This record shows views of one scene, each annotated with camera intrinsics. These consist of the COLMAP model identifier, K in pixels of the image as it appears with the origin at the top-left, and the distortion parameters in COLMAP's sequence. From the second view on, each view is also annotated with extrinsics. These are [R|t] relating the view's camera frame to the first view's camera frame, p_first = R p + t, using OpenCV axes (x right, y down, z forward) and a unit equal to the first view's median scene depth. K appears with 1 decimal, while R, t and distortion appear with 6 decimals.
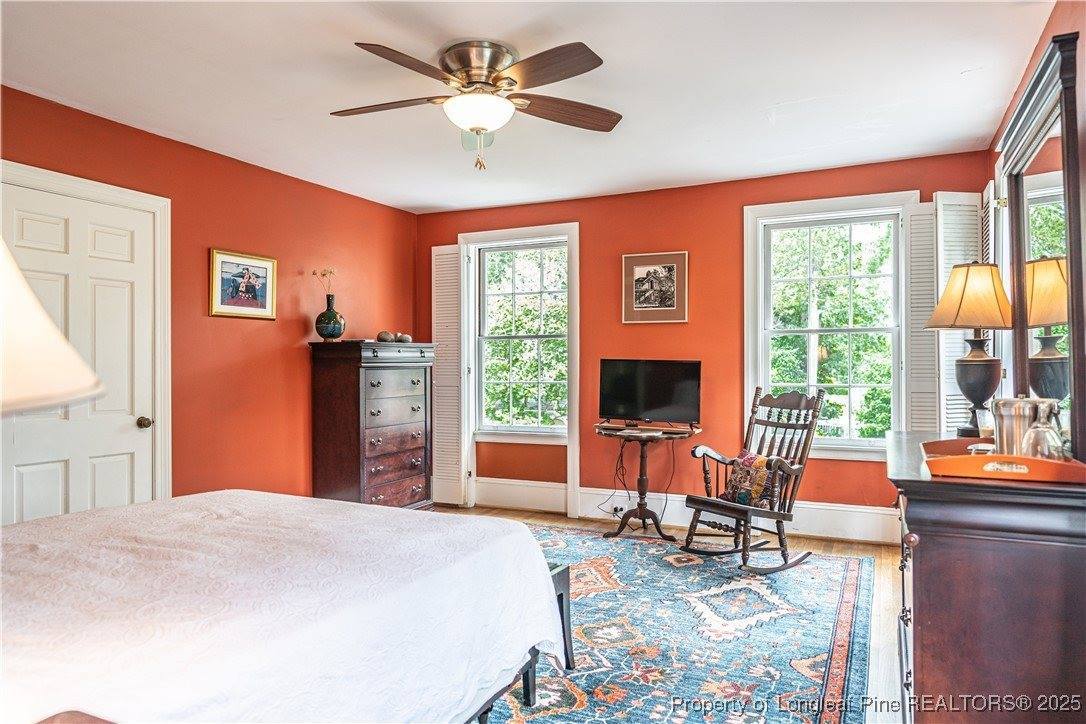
lens RADIAL K [[721.9, 0, 542.8], [0, 721.9, 362.8], [0, 0, 1]] dist [0.005160, 0.001222]
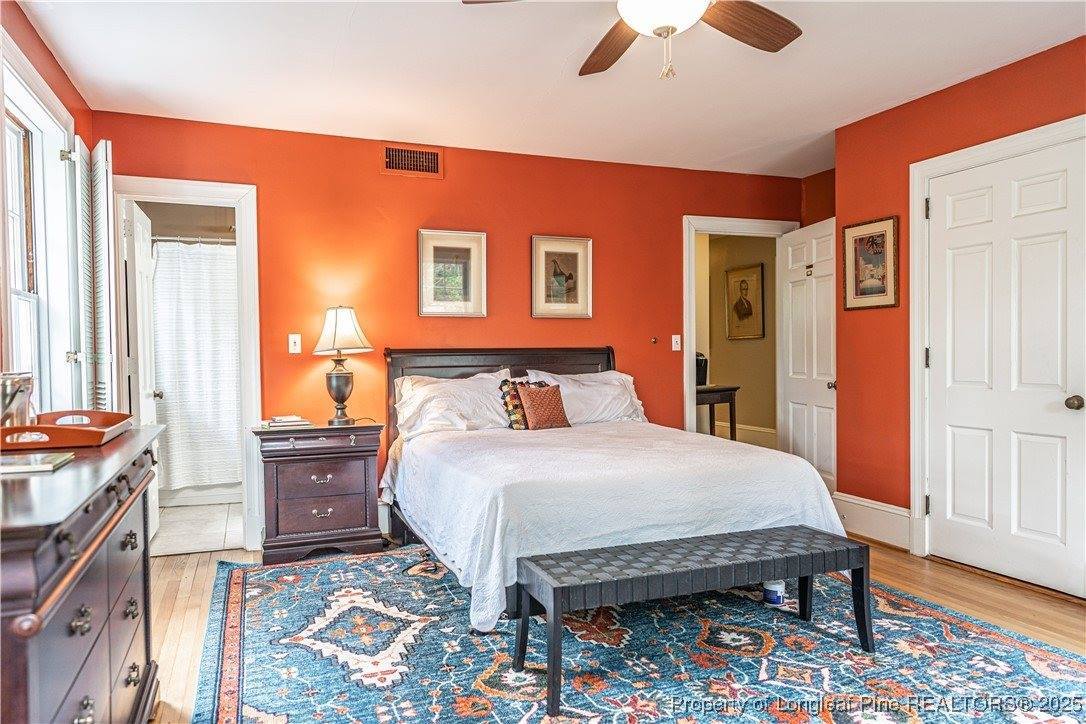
lens RADIAL K [[721.9, 0, 542.7], [0, 721.9, 361.7], [0, 0, 1]] dist [0.005160, 0.001222]
pose [[-0.686712, 0.020272, -0.726647, 0.726109], [0.017273, 0.999784, 0.011568, 0.023398], [0.726724, -0.004608, -0.686914, 1.728795]]
